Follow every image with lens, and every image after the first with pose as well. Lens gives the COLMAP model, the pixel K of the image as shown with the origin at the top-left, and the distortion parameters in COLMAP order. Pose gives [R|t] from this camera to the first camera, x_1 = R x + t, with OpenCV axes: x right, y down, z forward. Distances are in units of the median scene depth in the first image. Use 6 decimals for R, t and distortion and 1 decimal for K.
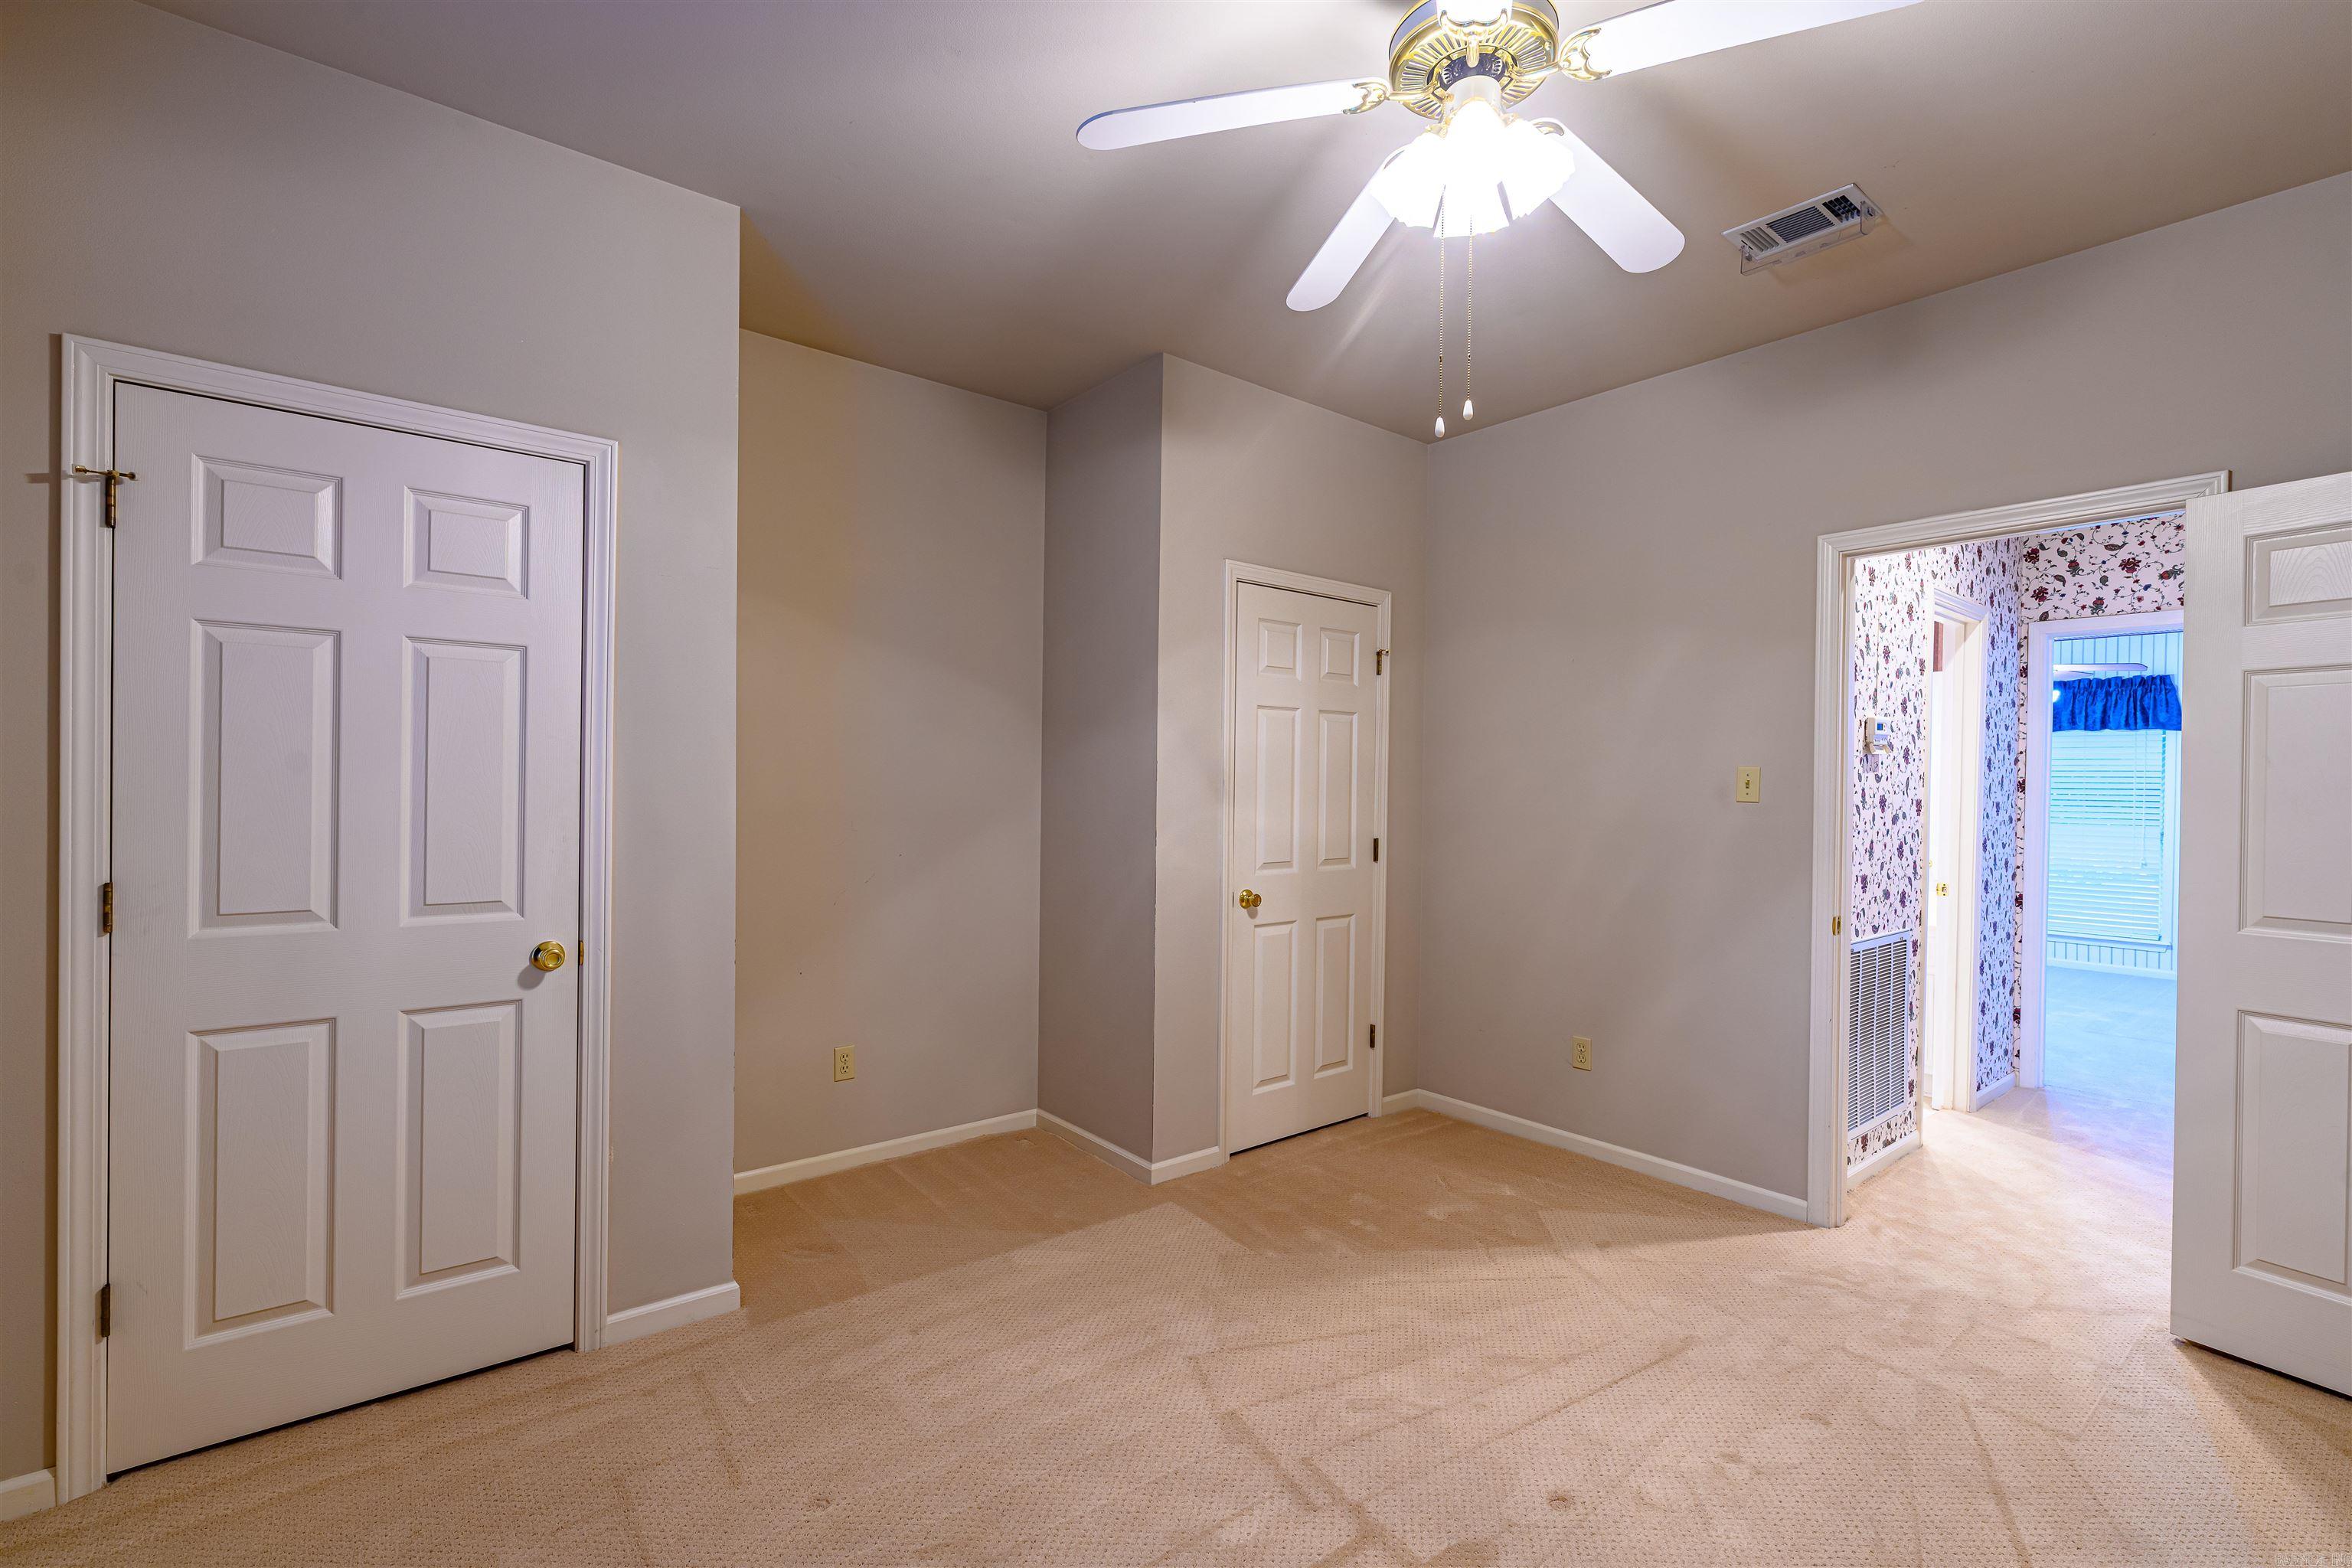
lens RADIAL K [[1056.0, 0, 1185.6], [0, 1056.0, 776.8], [0, 0, 1]] dist [0.003955, -0.000002]
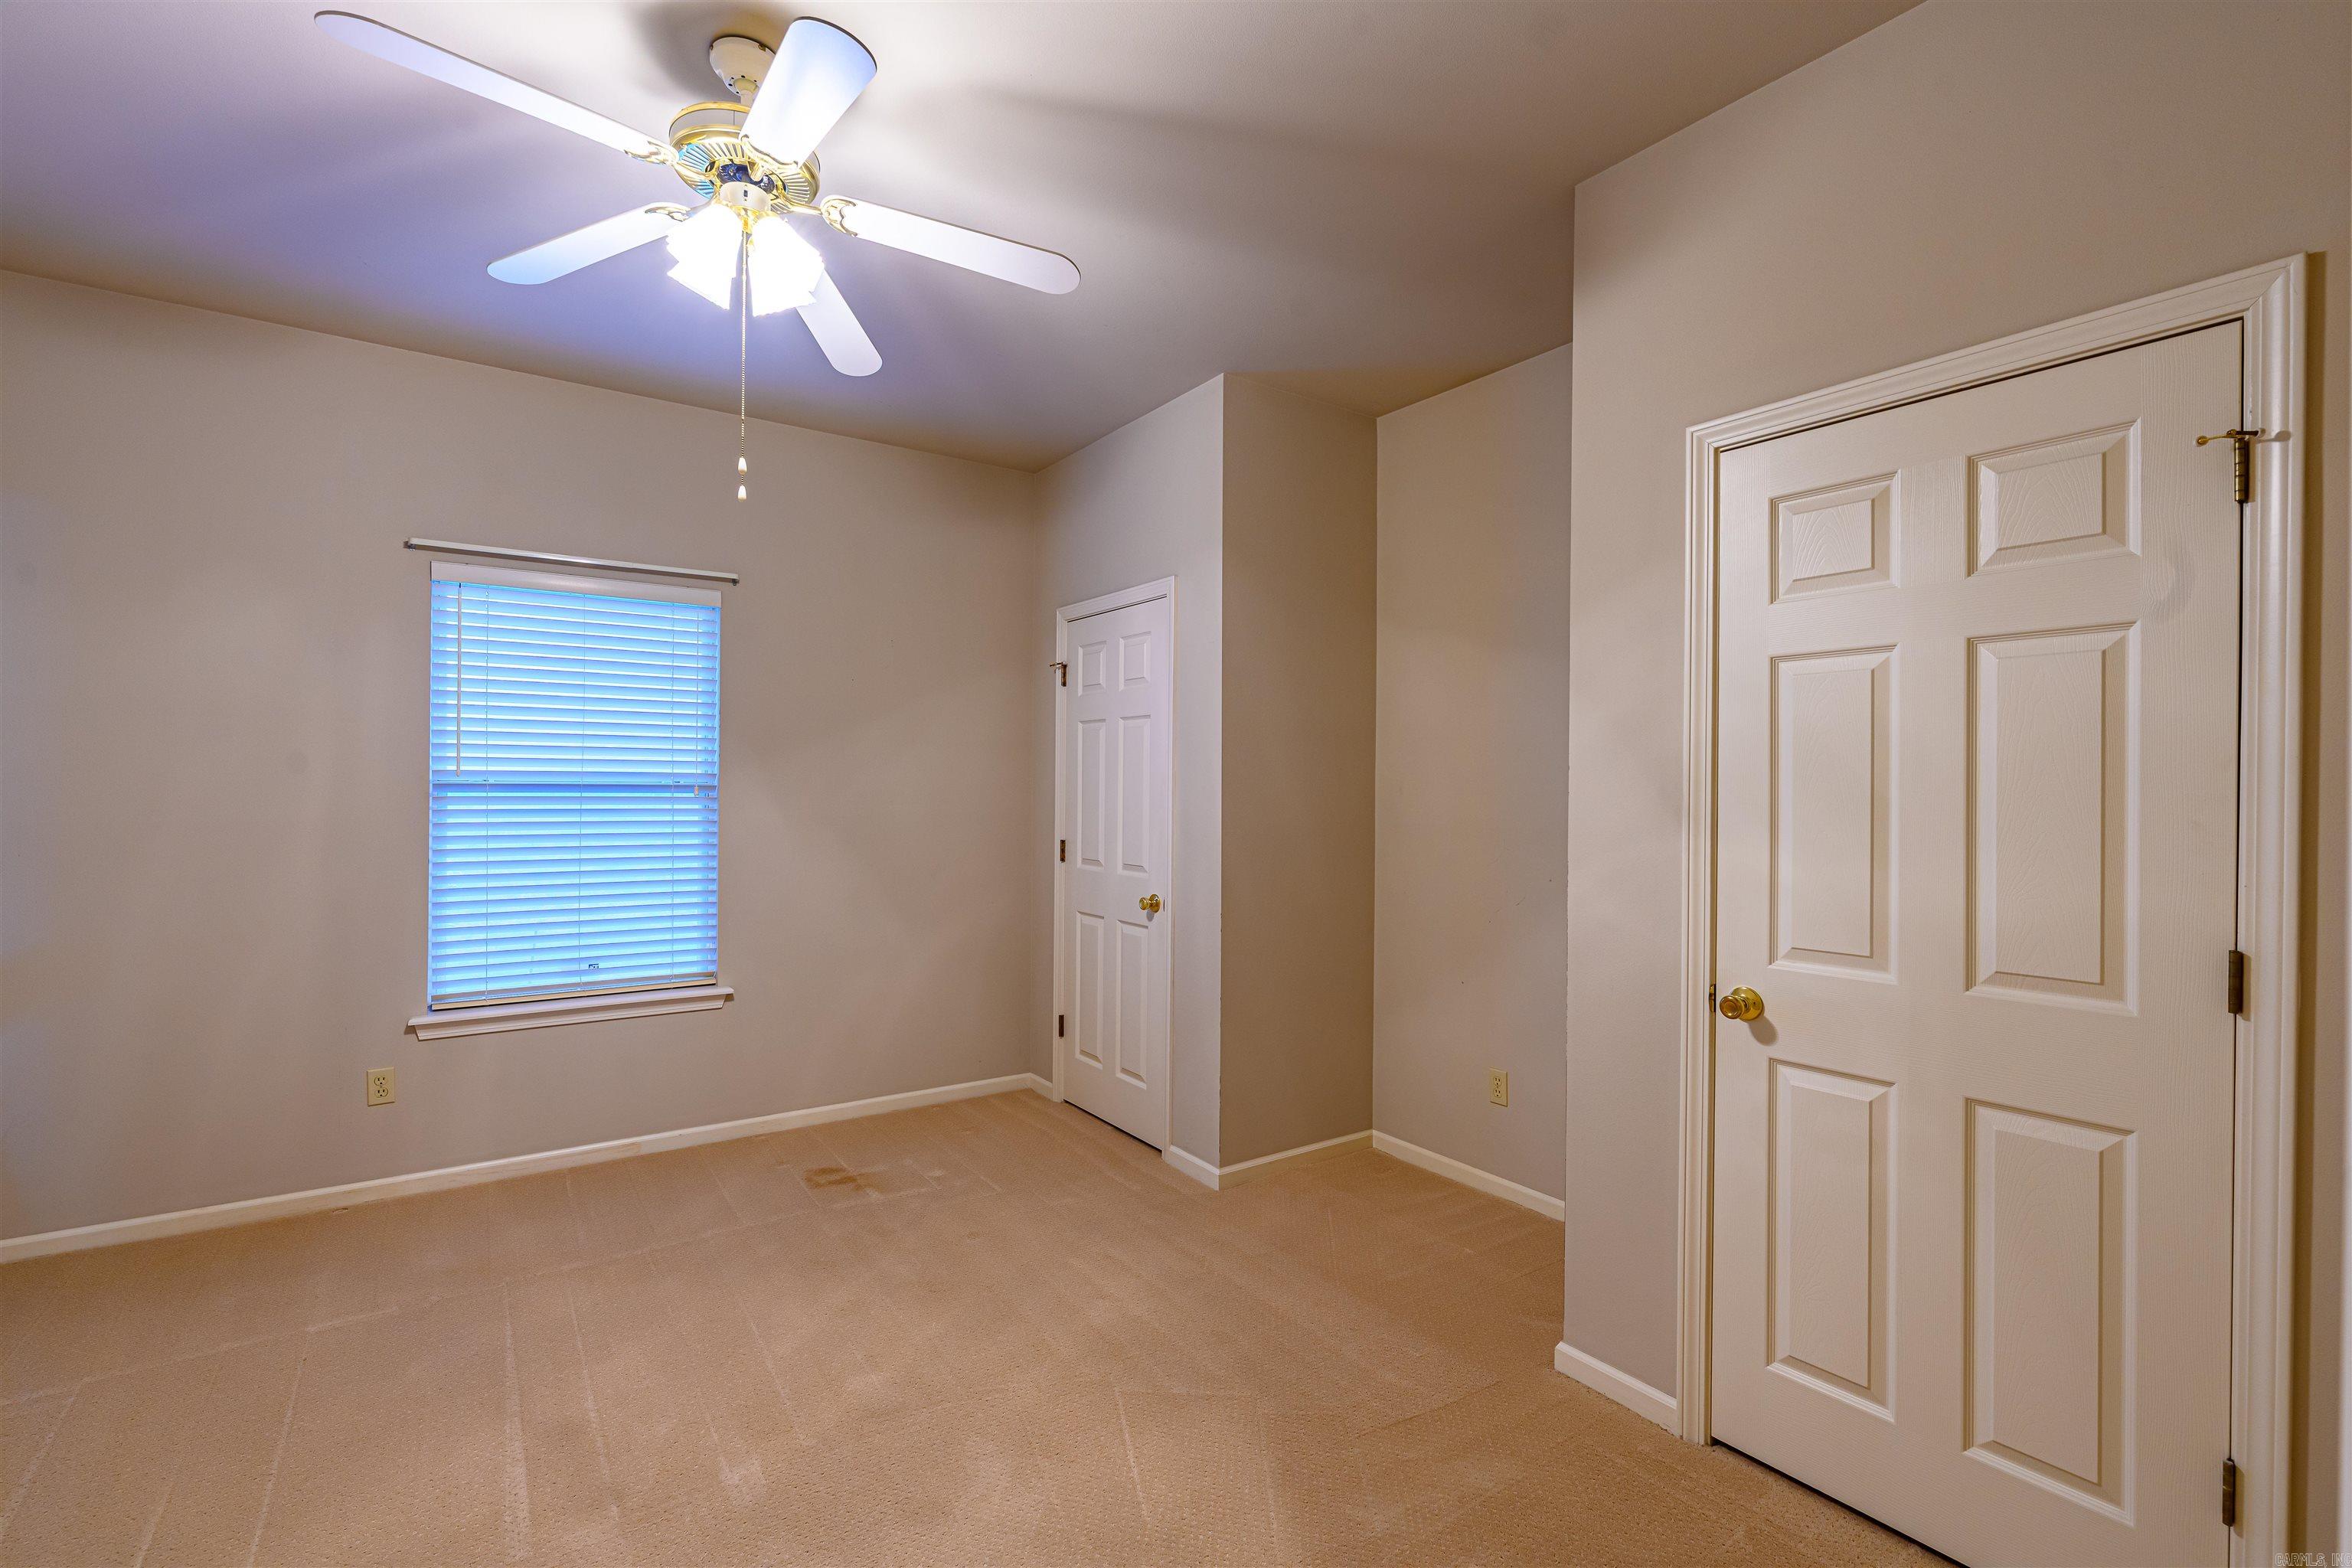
lens RADIAL K [[1056.0, 0, 1183.0], [0, 1056.0, 801.7], [0, 0, 1]] dist [0.003955, -0.000002]
pose [[-0.074466, -0.018773, -0.997047, 1.125199], [-0.023964, 0.999568, -0.017031, 0.044590], [0.996936, 0.022625, -0.074884, 1.291041]]
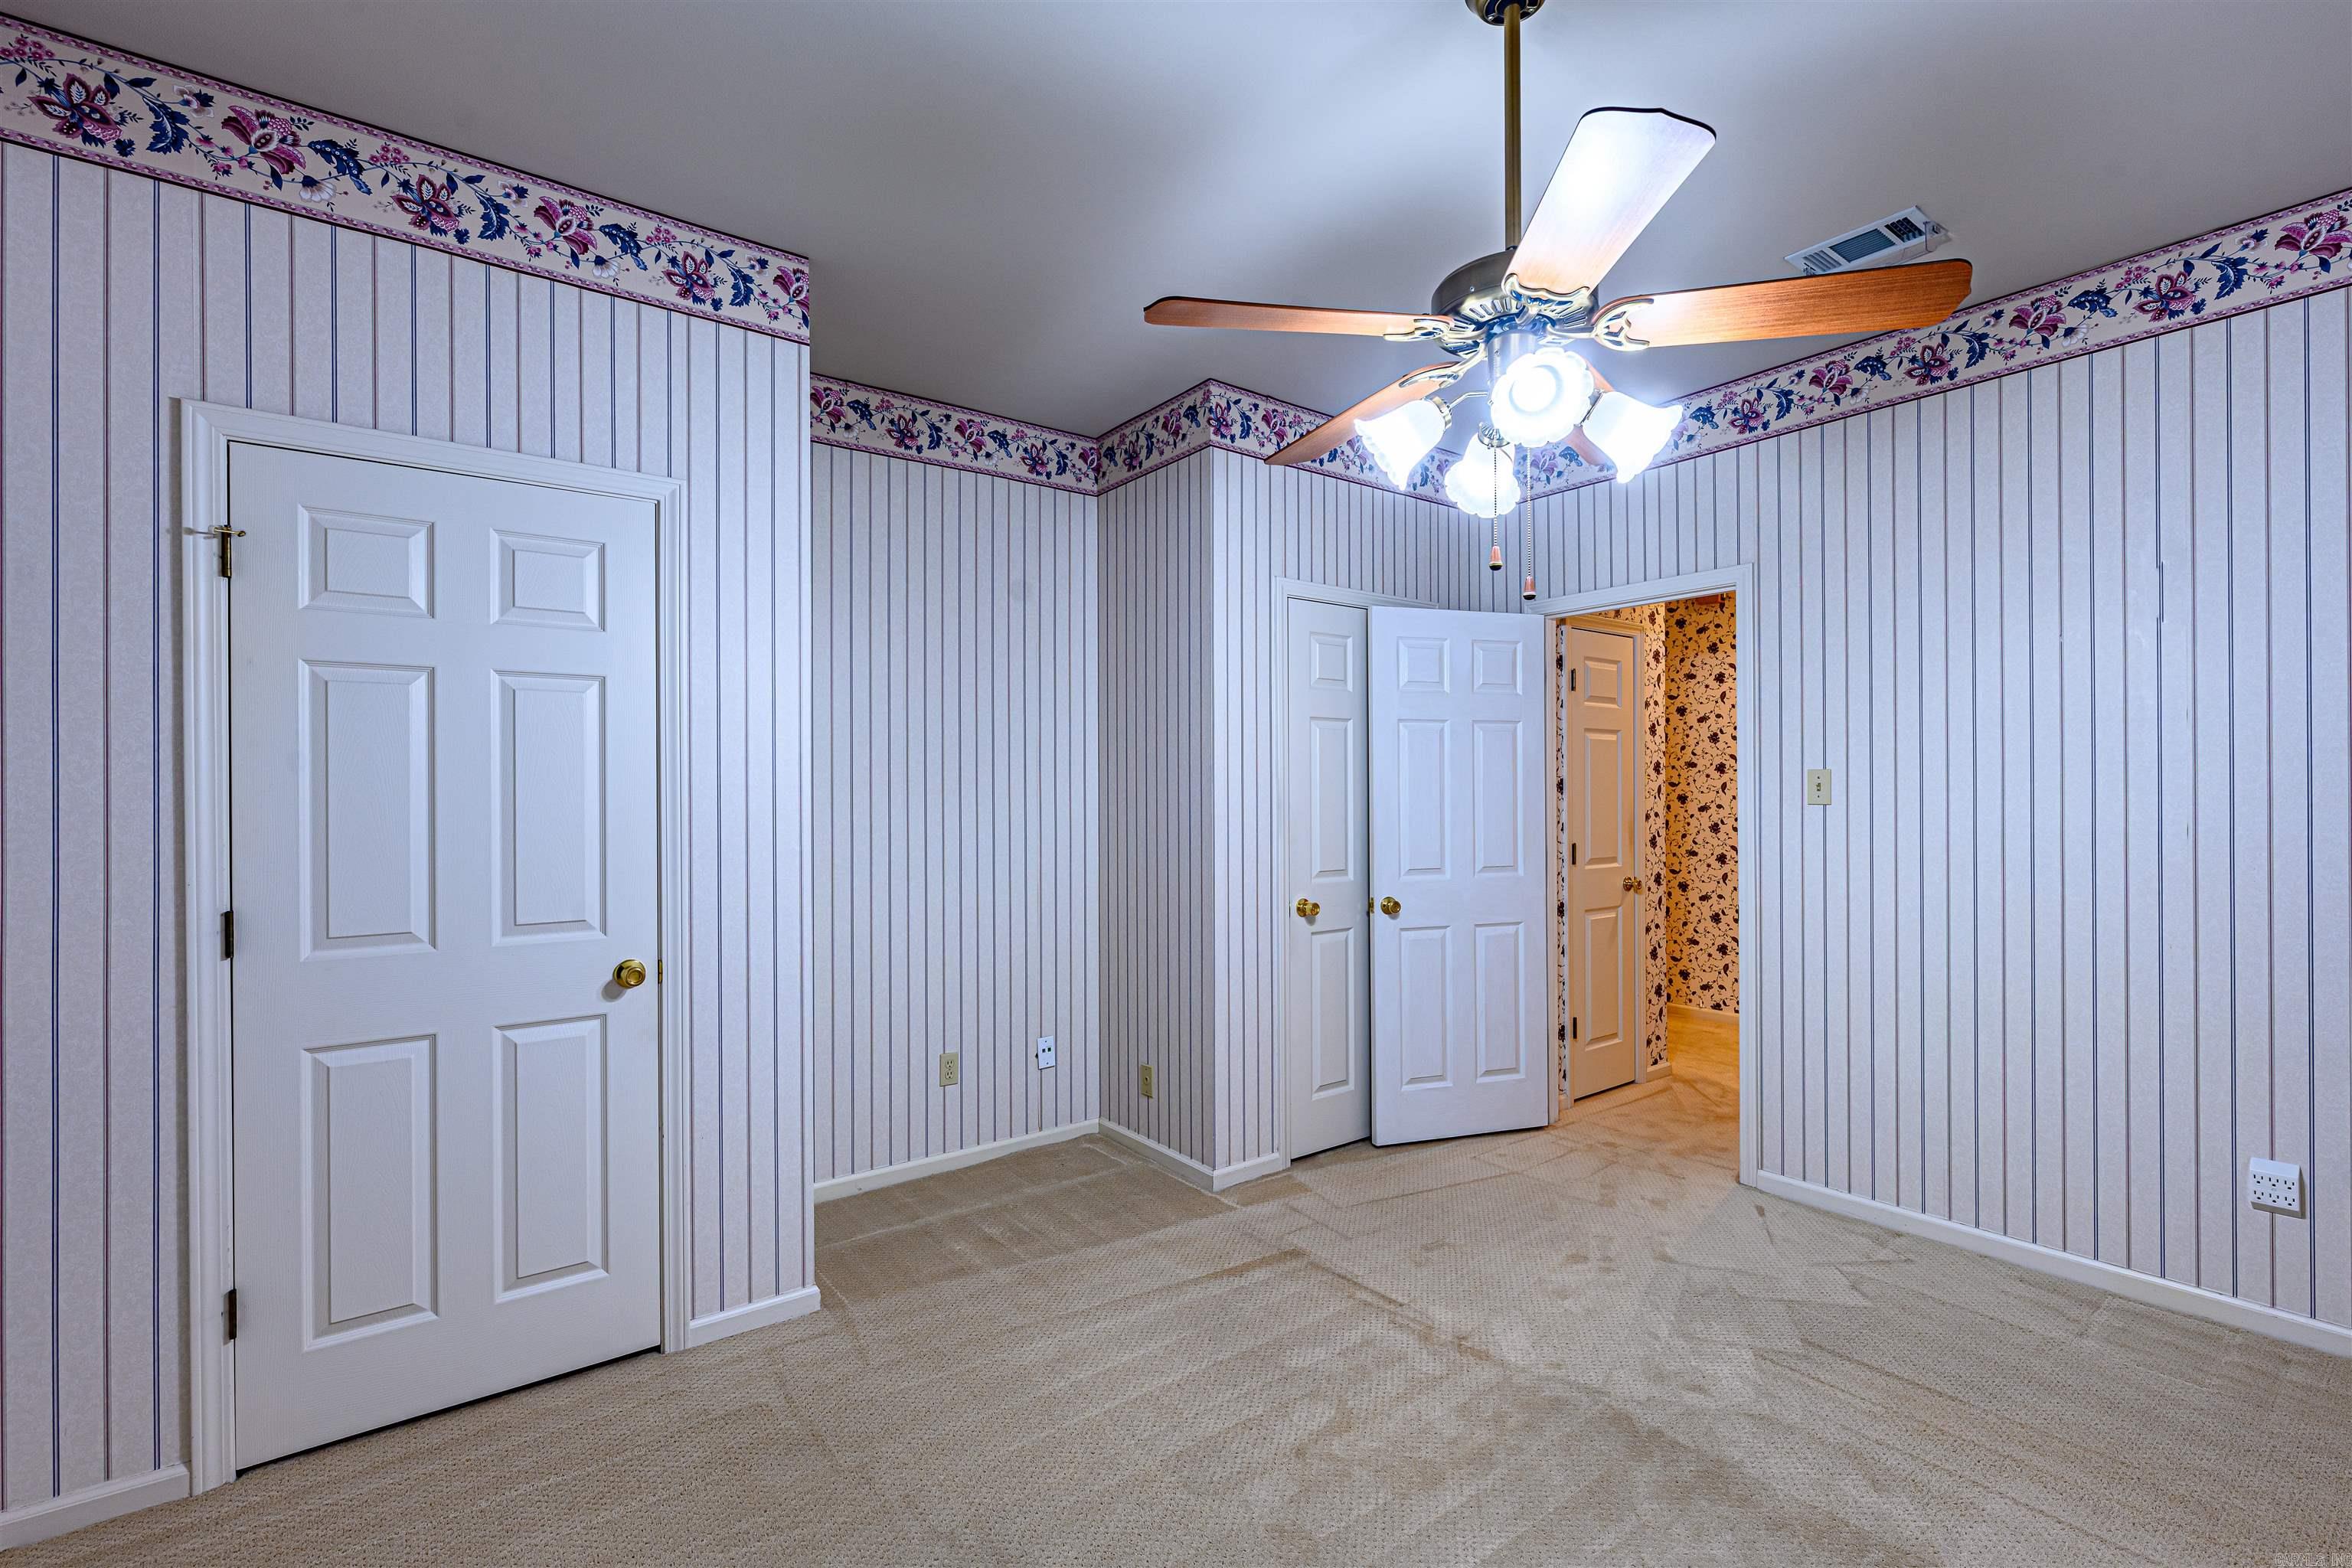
lens RADIAL K [[1056.0, 0, 1166.3], [0, 1056.0, 776.8], [0, 0, 1]] dist [0.003955, -0.000002]
pose [[0.999024, -0.020833, -0.038955, -0.031567], [0.020377, 0.999720, -0.012070, -0.000609], [0.039196, 0.011264, 0.999168, -0.026133]]
